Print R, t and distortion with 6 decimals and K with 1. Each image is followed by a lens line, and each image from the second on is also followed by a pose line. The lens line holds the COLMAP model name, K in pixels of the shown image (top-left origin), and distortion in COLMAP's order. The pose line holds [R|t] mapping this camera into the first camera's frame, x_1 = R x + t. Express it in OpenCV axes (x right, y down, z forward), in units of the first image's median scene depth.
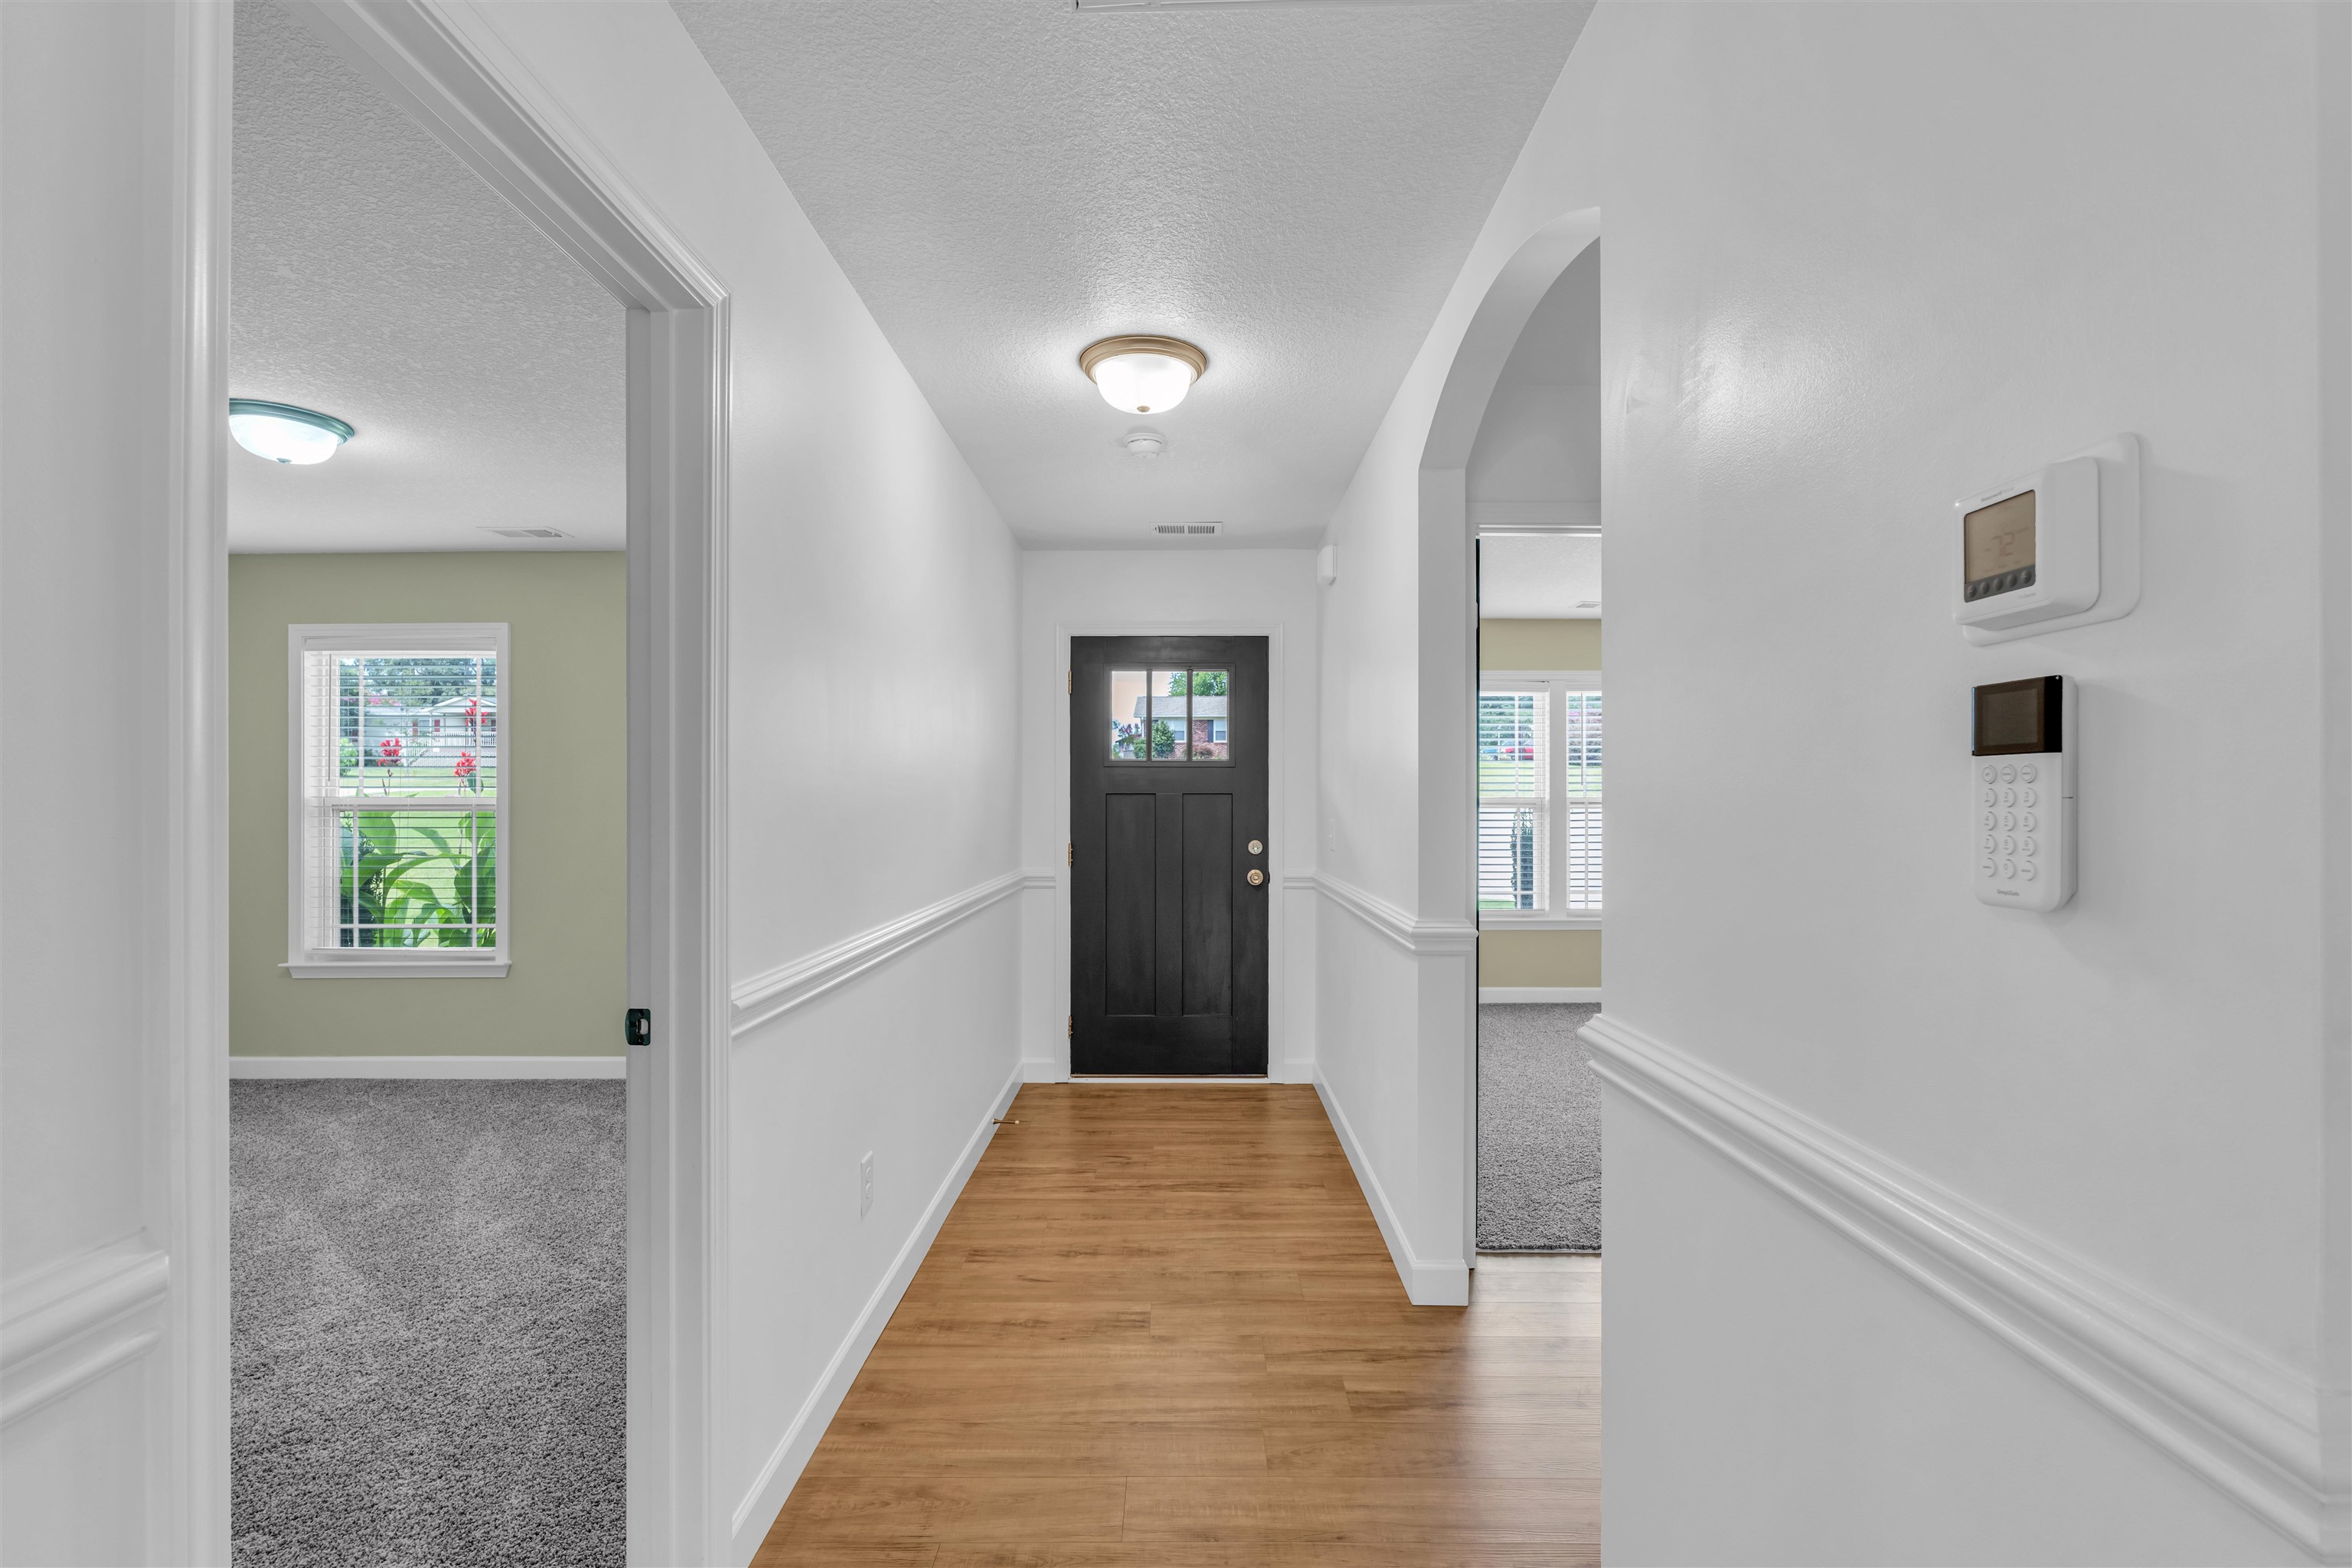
lens RADIAL K [[1051.2, 0, 1184.4], [0, 1051.2, 793.2], [0, 0, 1]] dist [-0.001776, 0.000080]
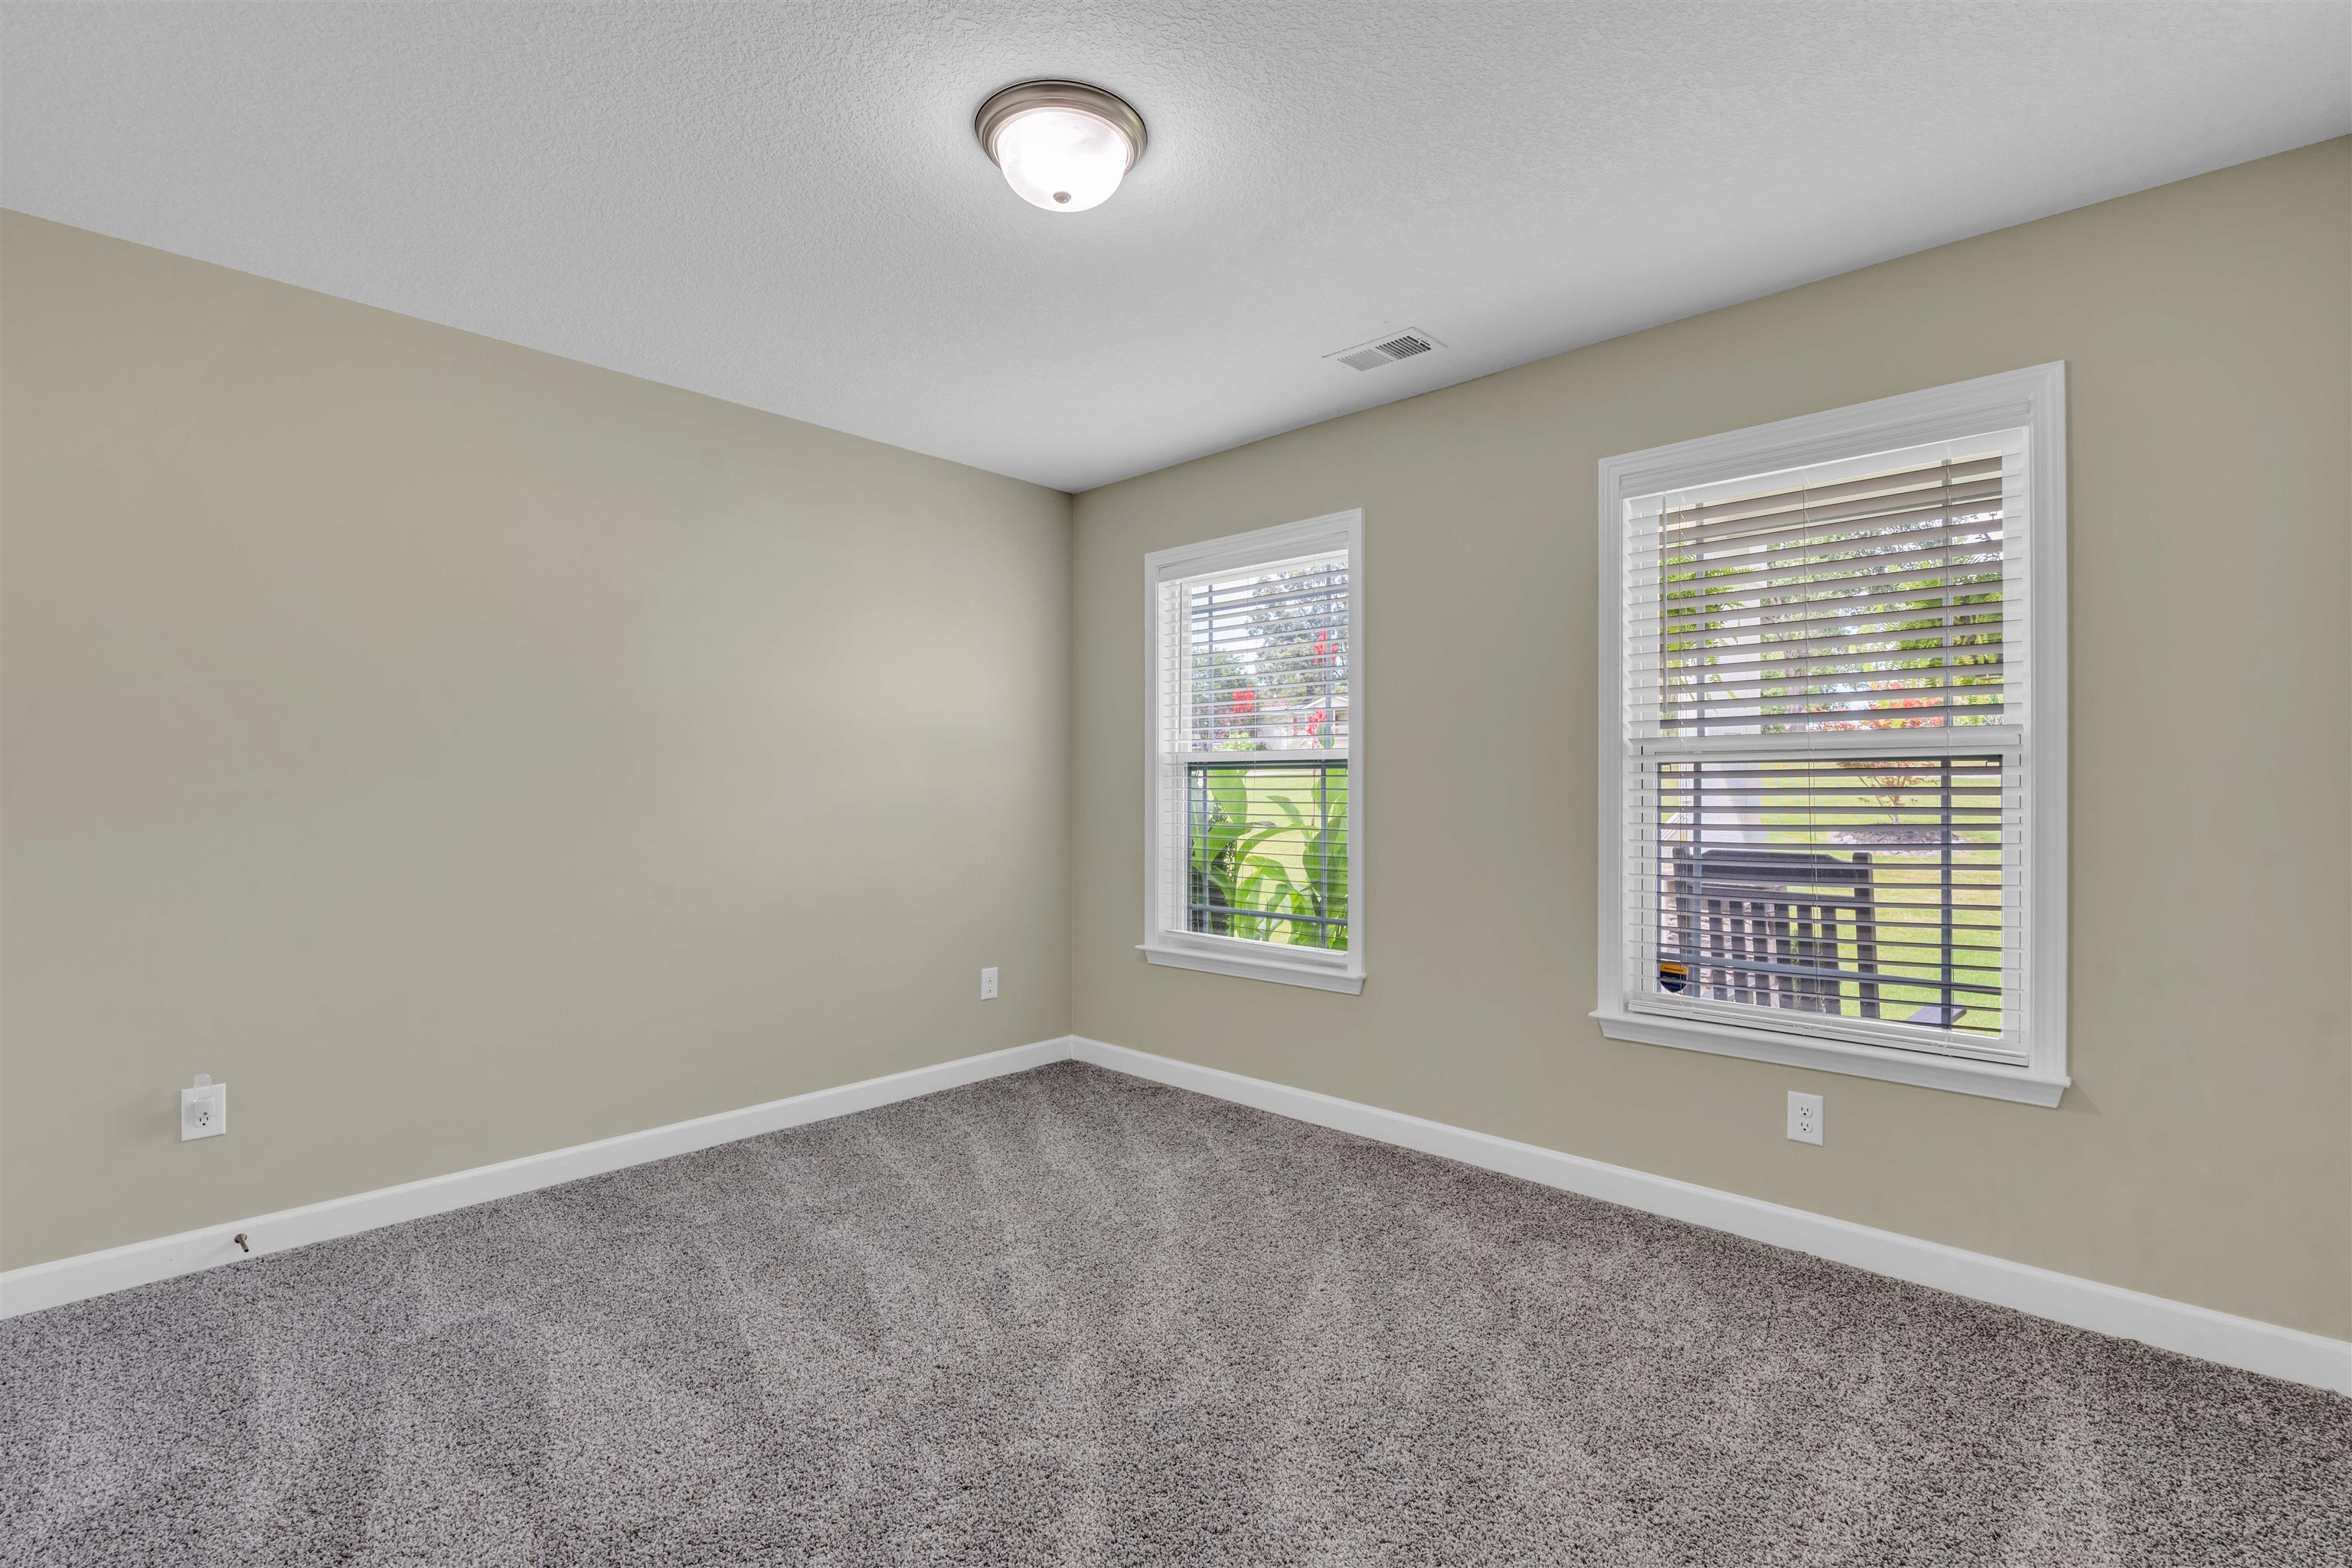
lens RADIAL K [[1051.2, 0, 1184.4], [0, 1051.2, 793.2], [0, 0, 1]] dist [-0.001776, 0.000080]
pose [[0.737997, 0.003039, -0.674797, -0.242192], [0.002200, 0.999974, 0.006909, 0.030266], [0.674801, -0.006583, 0.737971, 0.378297]]
